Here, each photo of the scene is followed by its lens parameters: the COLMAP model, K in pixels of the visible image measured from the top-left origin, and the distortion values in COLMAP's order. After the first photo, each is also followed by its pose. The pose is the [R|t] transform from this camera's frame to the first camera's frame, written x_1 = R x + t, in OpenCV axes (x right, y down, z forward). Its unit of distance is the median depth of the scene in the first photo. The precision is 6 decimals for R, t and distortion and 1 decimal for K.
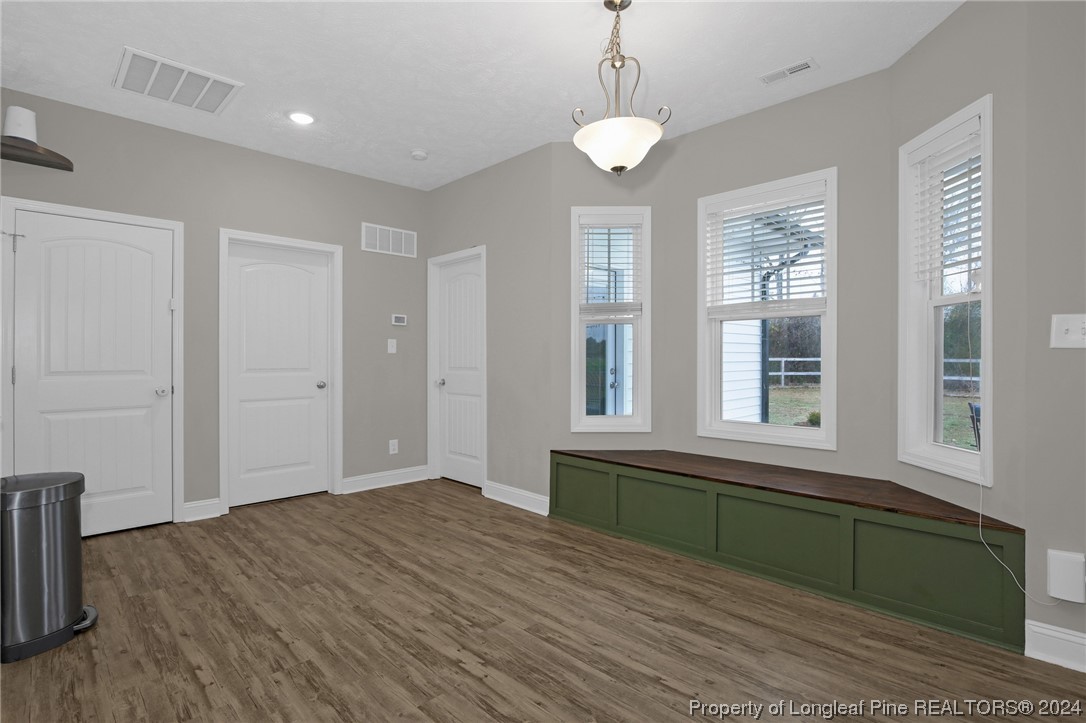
lens RADIAL K [[529.1, 0, 543.0], [0, 529.1, 361.5], [0, 0, 1]] dist [-0.026469, 0.001008]
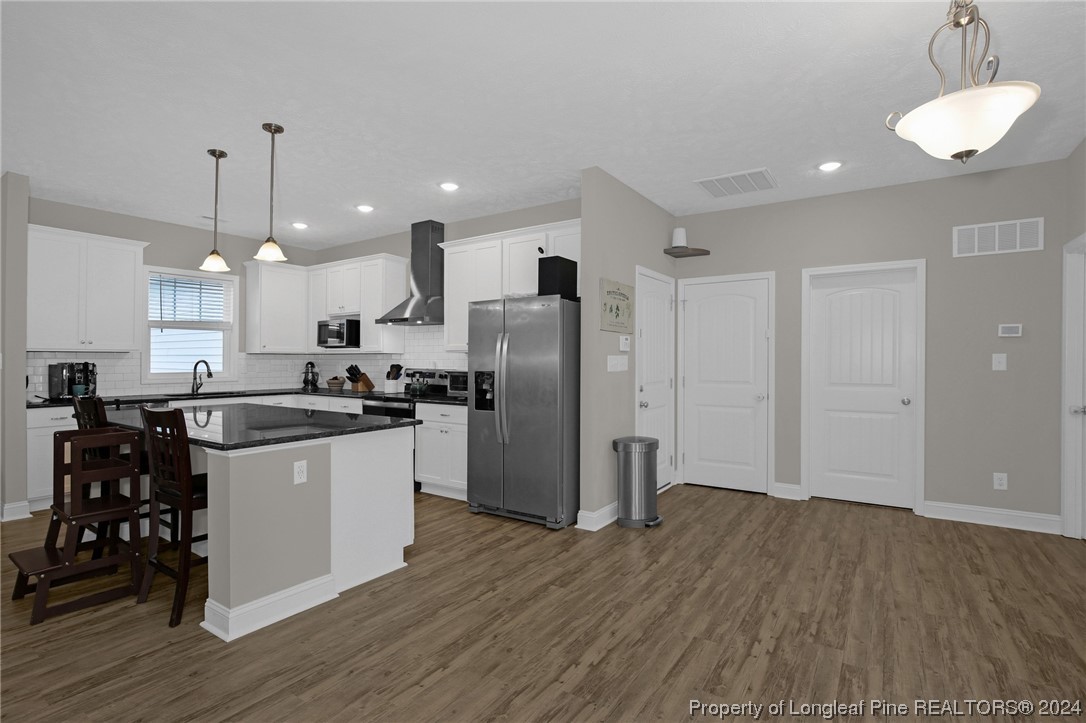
lens RADIAL K [[529.1, 0, 543.0], [0, 529.1, 361.5], [0, 0, 1]] dist [-0.026469, 0.001008]
pose [[0.198760, 0.004463, -0.980038, 0.610489], [-0.007293, 0.999969, 0.003075, -0.043185], [0.980021, 0.006536, 0.198786, 0.186906]]
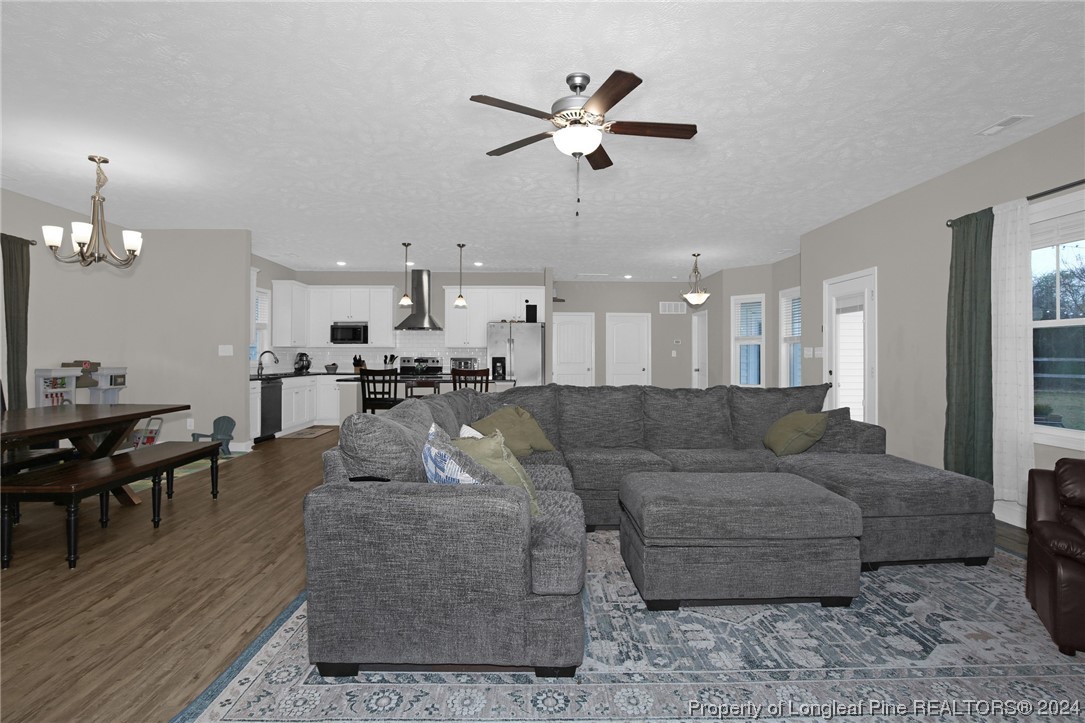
lens RADIAL K [[528.6, 0, 542.5], [0, 528.6, 361.5], [0, 0, 1]] dist [-0.026469, 0.001008]
pose [[0.738413, 0.015108, -0.674180, 1.326521], [-0.010517, 0.999885, 0.010888, -0.024479], [0.674267, -0.000949, 0.738487, -1.689094]]
